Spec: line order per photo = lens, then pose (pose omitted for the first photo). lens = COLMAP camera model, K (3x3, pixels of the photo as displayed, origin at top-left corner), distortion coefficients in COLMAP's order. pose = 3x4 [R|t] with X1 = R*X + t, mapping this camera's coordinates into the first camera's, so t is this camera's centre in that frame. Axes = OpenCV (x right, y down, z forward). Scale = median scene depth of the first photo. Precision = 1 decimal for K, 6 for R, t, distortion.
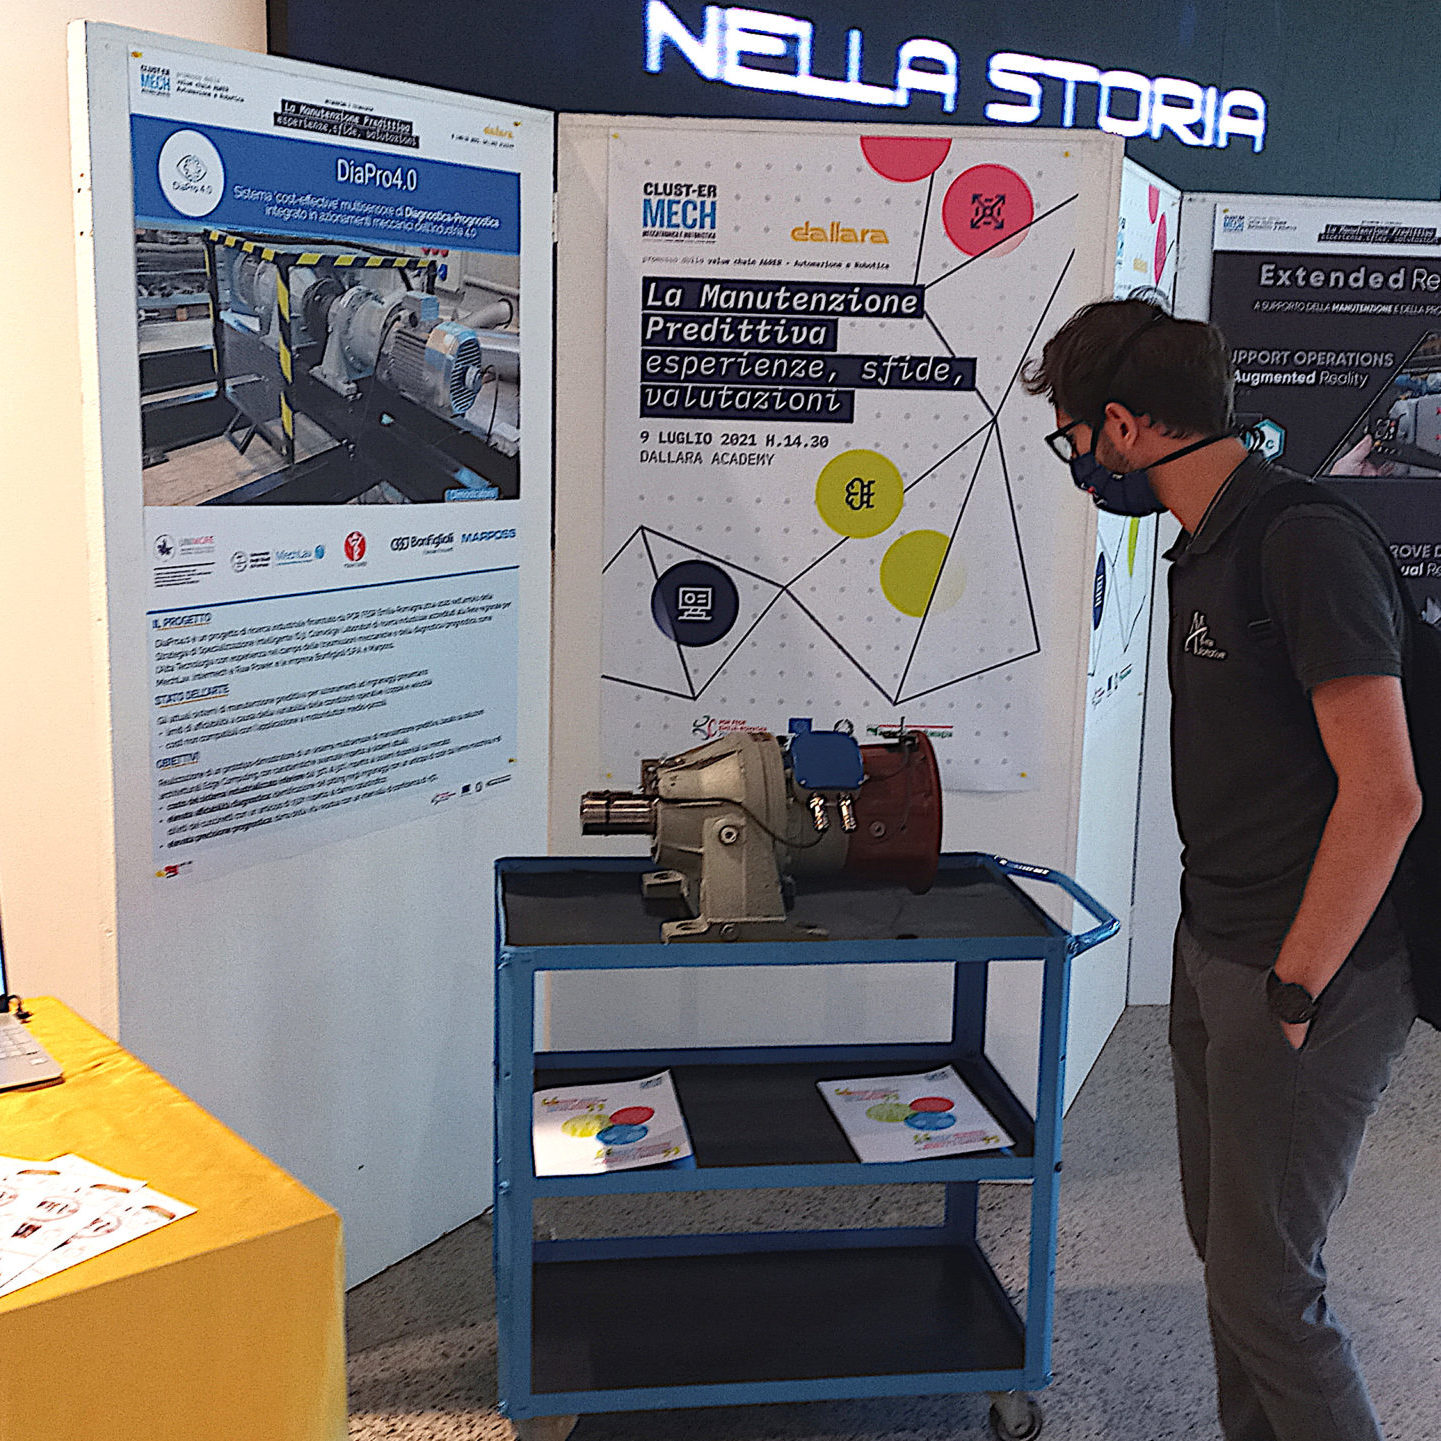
lens RADIAL K [[1831.5, 0, 722.0], [0, 1831.5, 722.5], [0, 0, 1]] dist [0.109448, 0.000000]
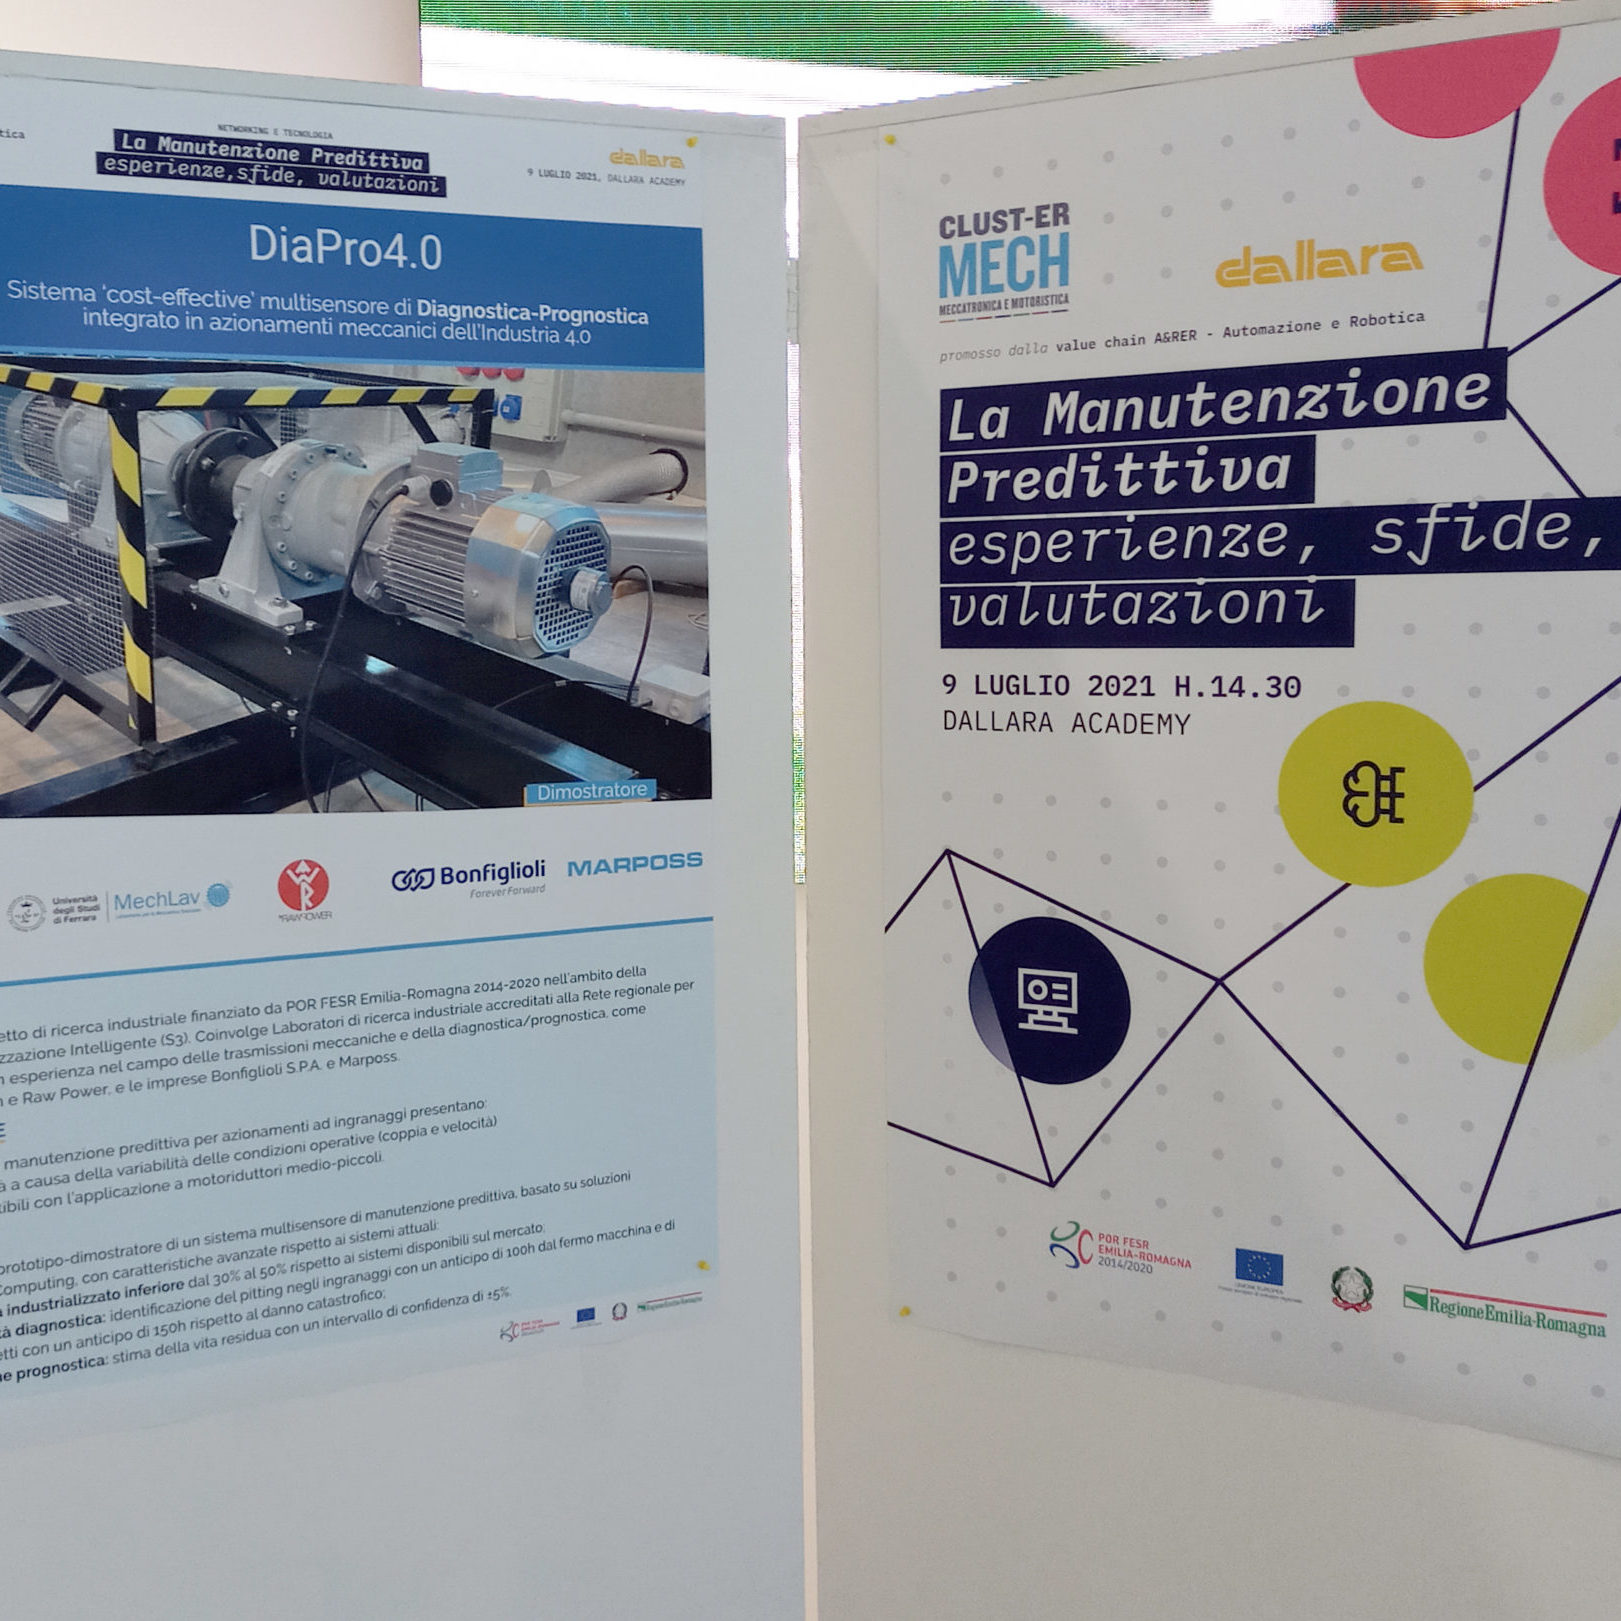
lens RADIAL K [[2060.3, 0, 806.5], [0, 2060.3, 806.7], [0, 0, 1]] dist [0.109448, 0.000000]
pose [[0.835161, 0.015358, -0.549791, 0.268093], [-0.067231, 0.994965, -0.074334, -0.077194], [0.545881, 0.099044, 0.831988, 0.511386]]
